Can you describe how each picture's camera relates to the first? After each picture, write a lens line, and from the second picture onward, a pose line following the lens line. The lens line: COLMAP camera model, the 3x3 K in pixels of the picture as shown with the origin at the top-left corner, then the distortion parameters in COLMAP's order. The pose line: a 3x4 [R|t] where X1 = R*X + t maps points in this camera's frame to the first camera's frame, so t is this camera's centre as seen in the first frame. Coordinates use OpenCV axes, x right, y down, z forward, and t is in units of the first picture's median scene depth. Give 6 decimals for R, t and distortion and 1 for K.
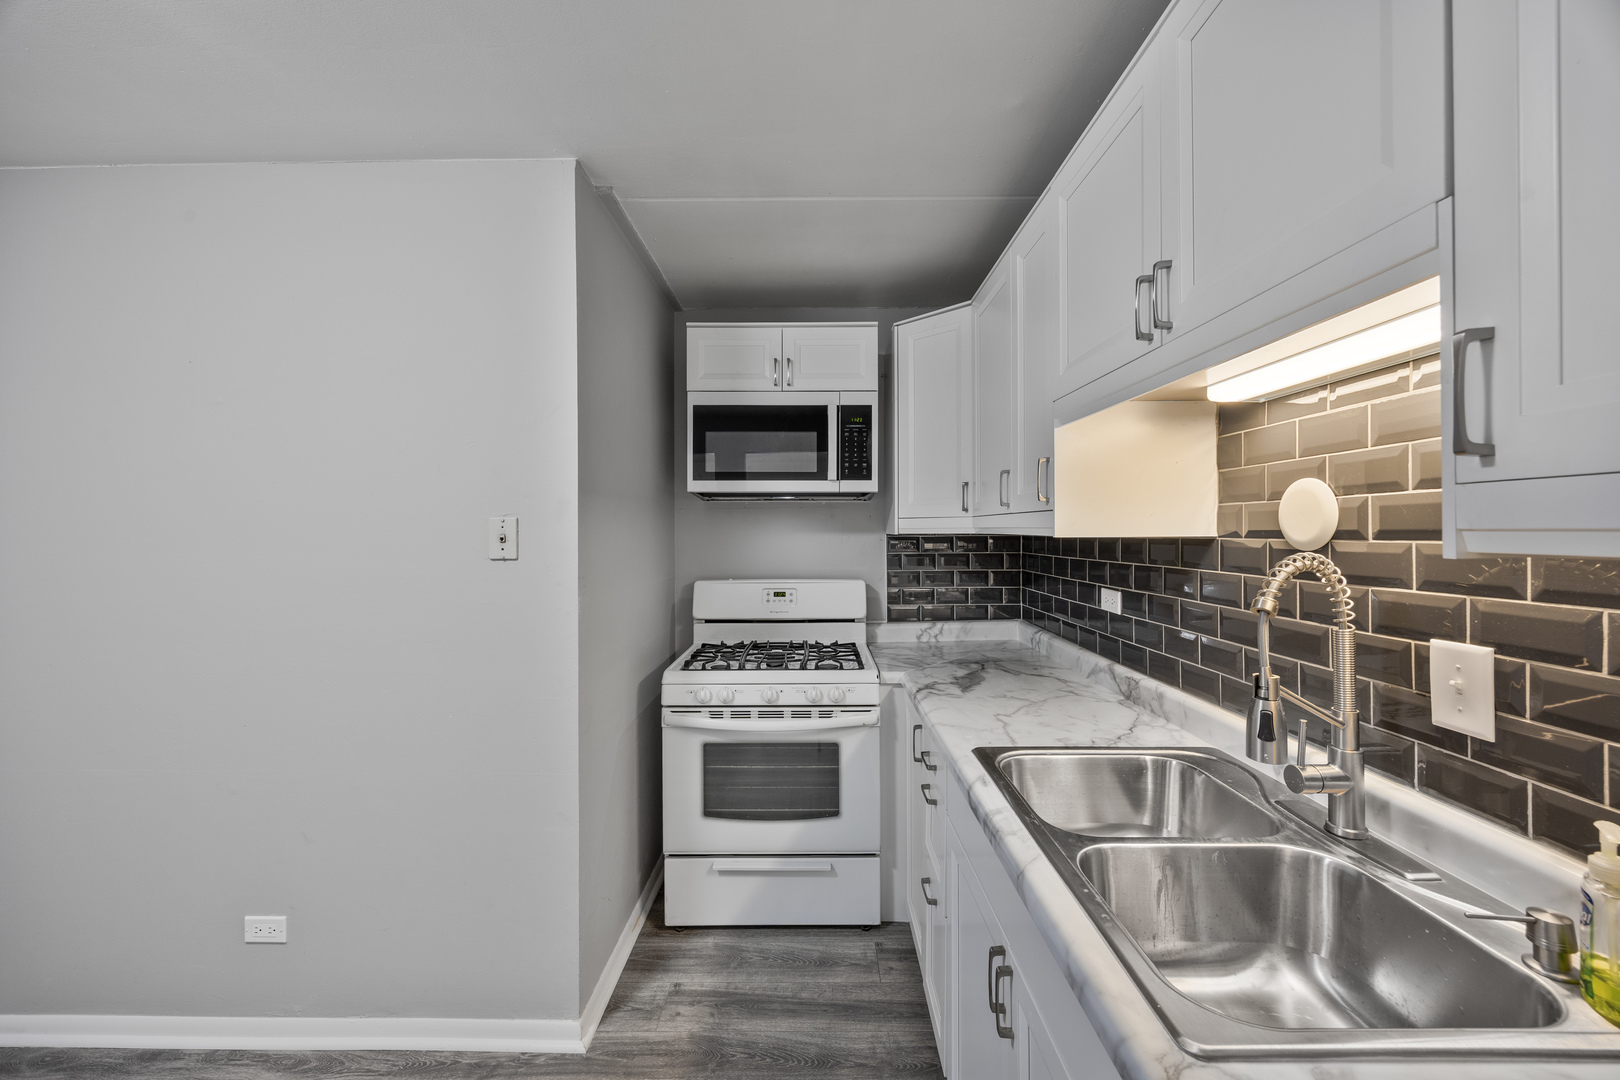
lens RADIAL K [[619.4, 0, 809.1], [0, 619.4, 532.5], [0, 0, 1]] dist [-0.002215, -0.001003]
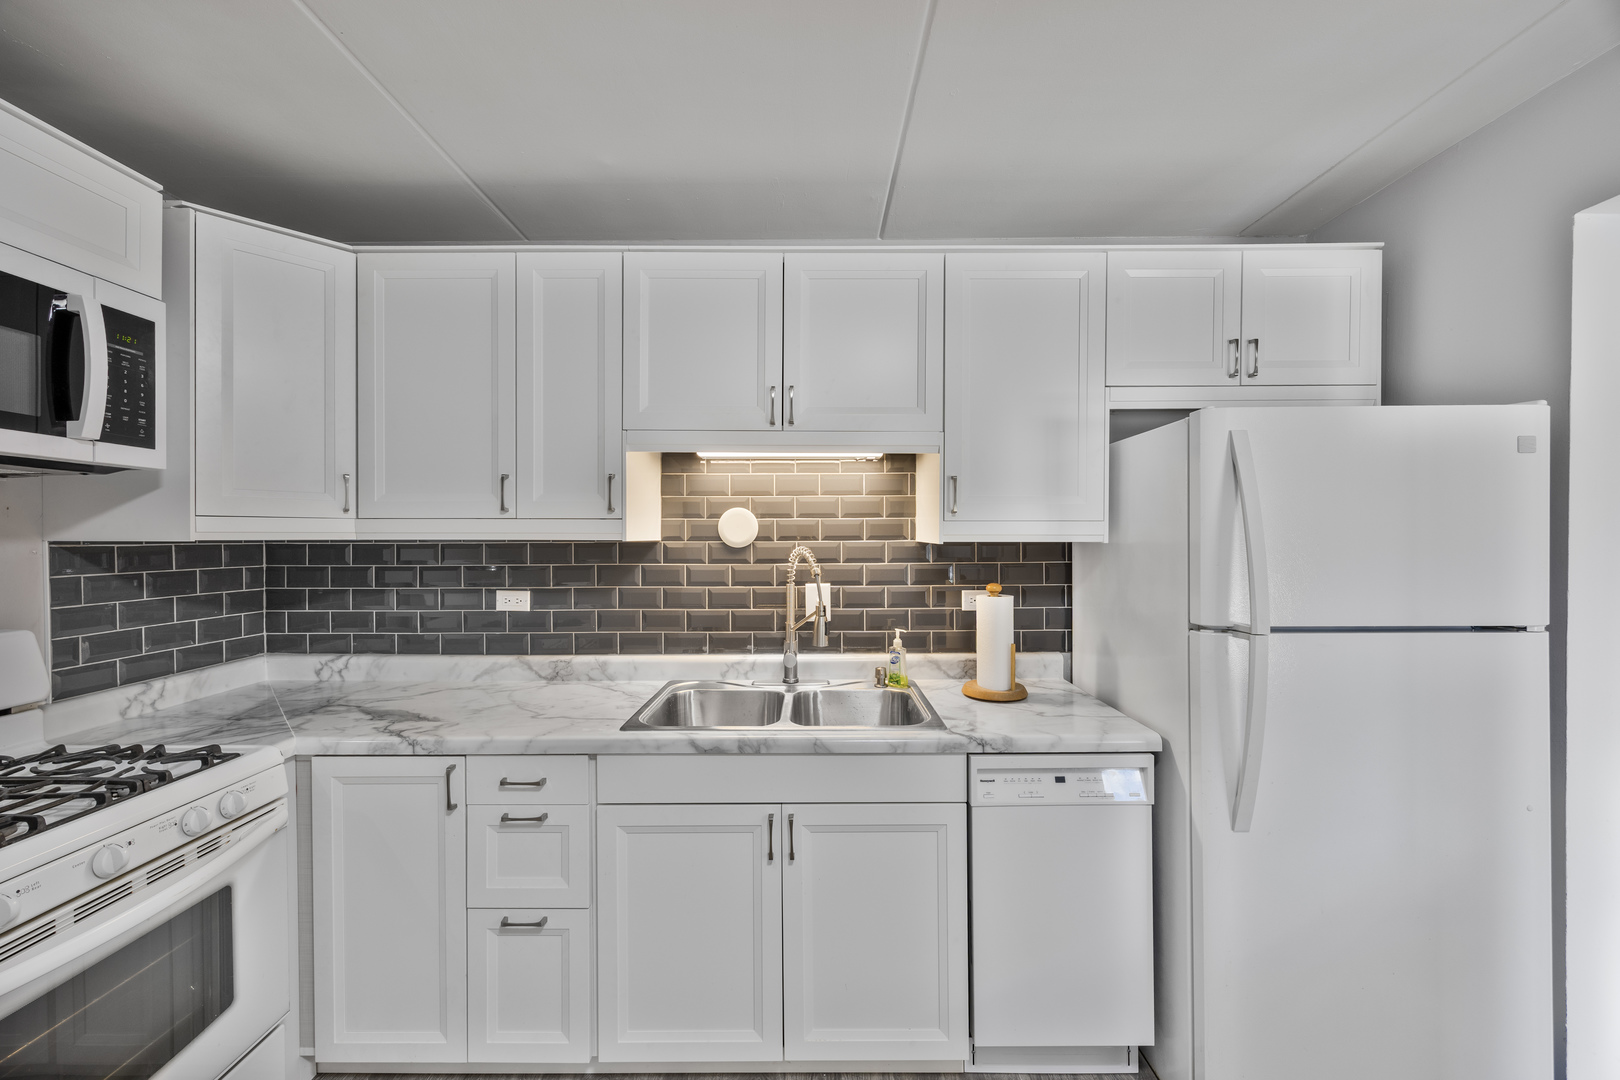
lens RADIAL K [[619.4, 0, 804.5], [0, 619.4, 543.5], [0, 0, 1]] dist [-0.002215, -0.001003]
pose [[0.001461, -0.003666, 0.999992, -0.691086], [0.004306, 0.999984, 0.003659, 0.007800], [-0.999990, 0.004301, 0.001477, 0.540996]]
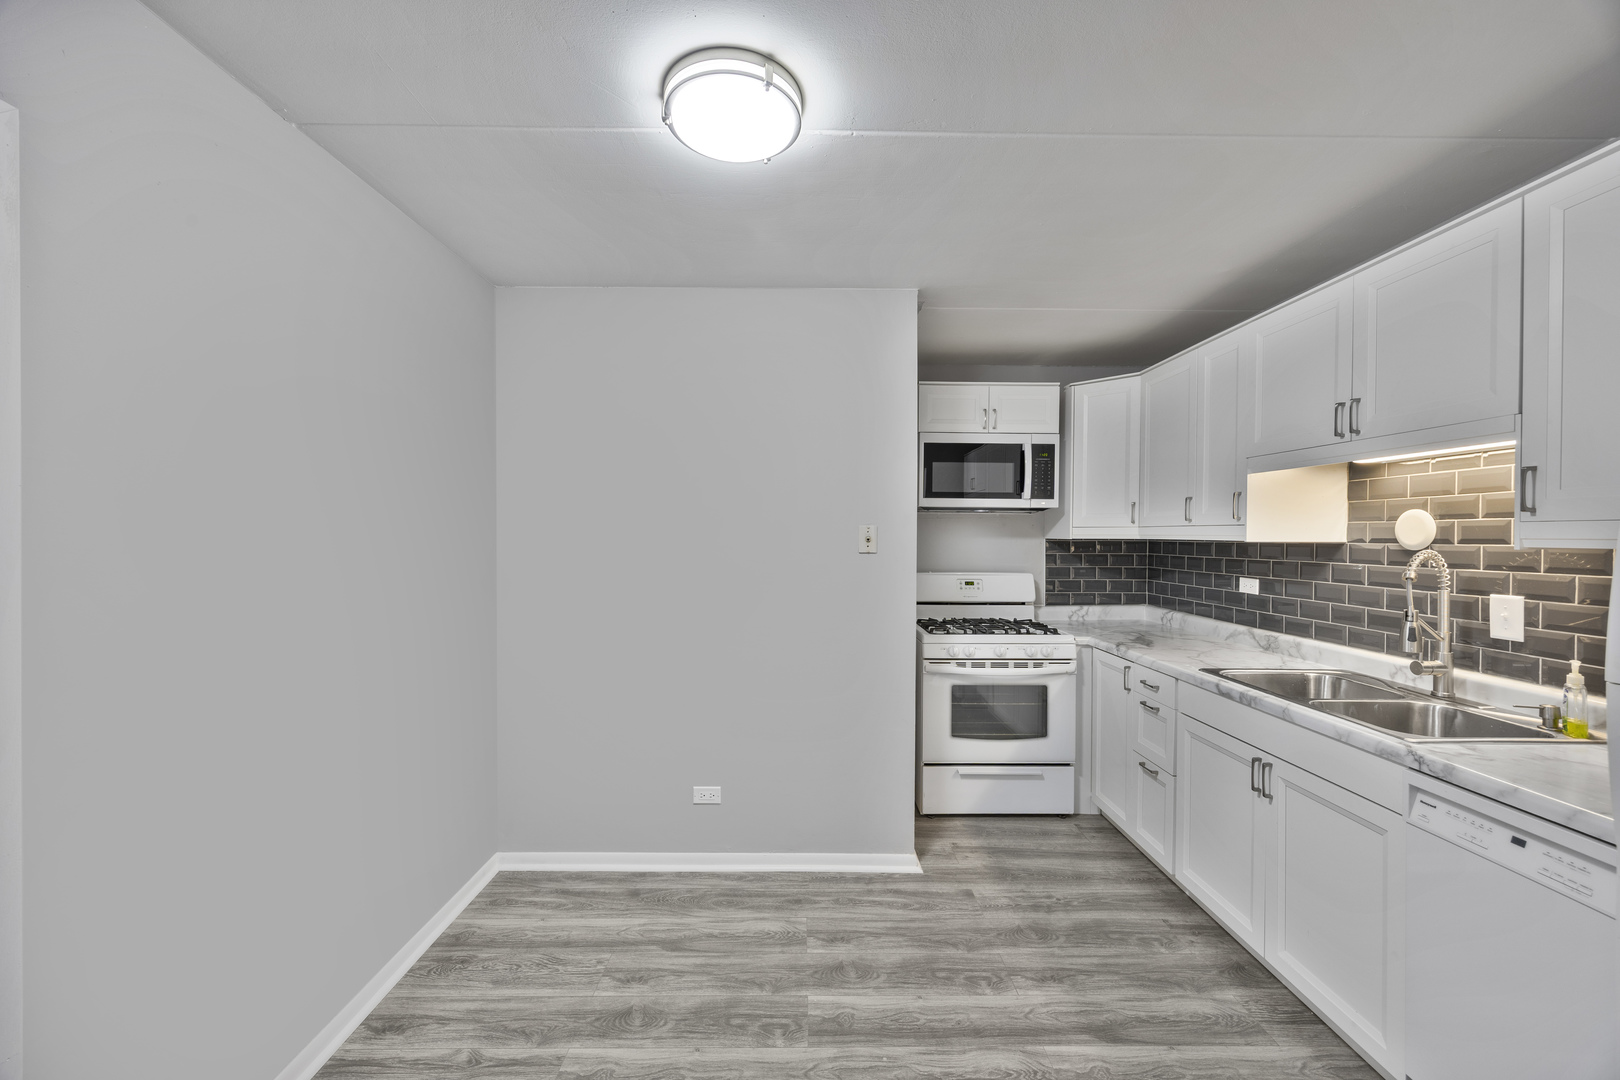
lens RADIAL K [[619.4, 0, 807.1], [0, 619.4, 543.6], [0, 0, 1]] dist [-0.002215, -0.001003]
pose [[0.999950, 0.008363, 0.005394, -0.638949], [-0.008425, 0.999899, 0.011477, 0.003335], [-0.005297, -0.011522, 0.999920, -0.514580]]
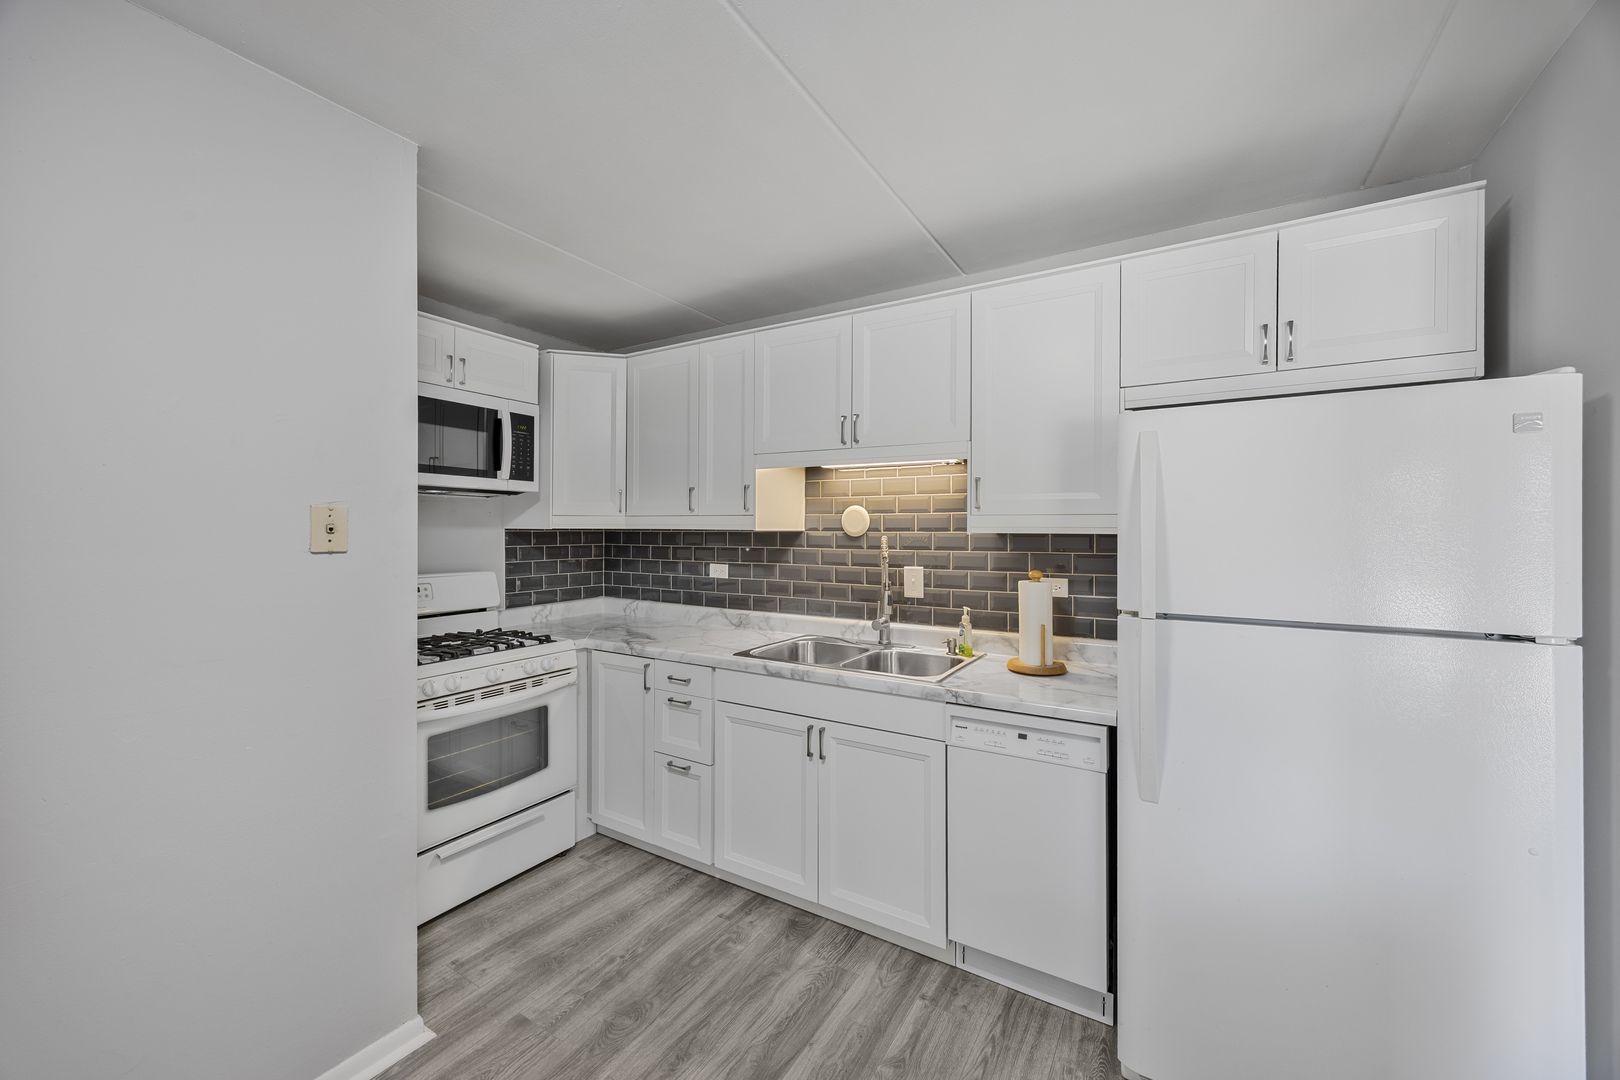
lens RADIAL K [[619.4, 0, 807.4], [0, 619.4, 533.0], [0, 0, 1]] dist [-0.002215, -0.001003]
pose [[0.518363, 0.002581, 0.855157, -0.877835], [-0.004939, 0.999988, -0.000025, 0.011722], [-0.855147, -0.004210, 0.518369, -0.042520]]
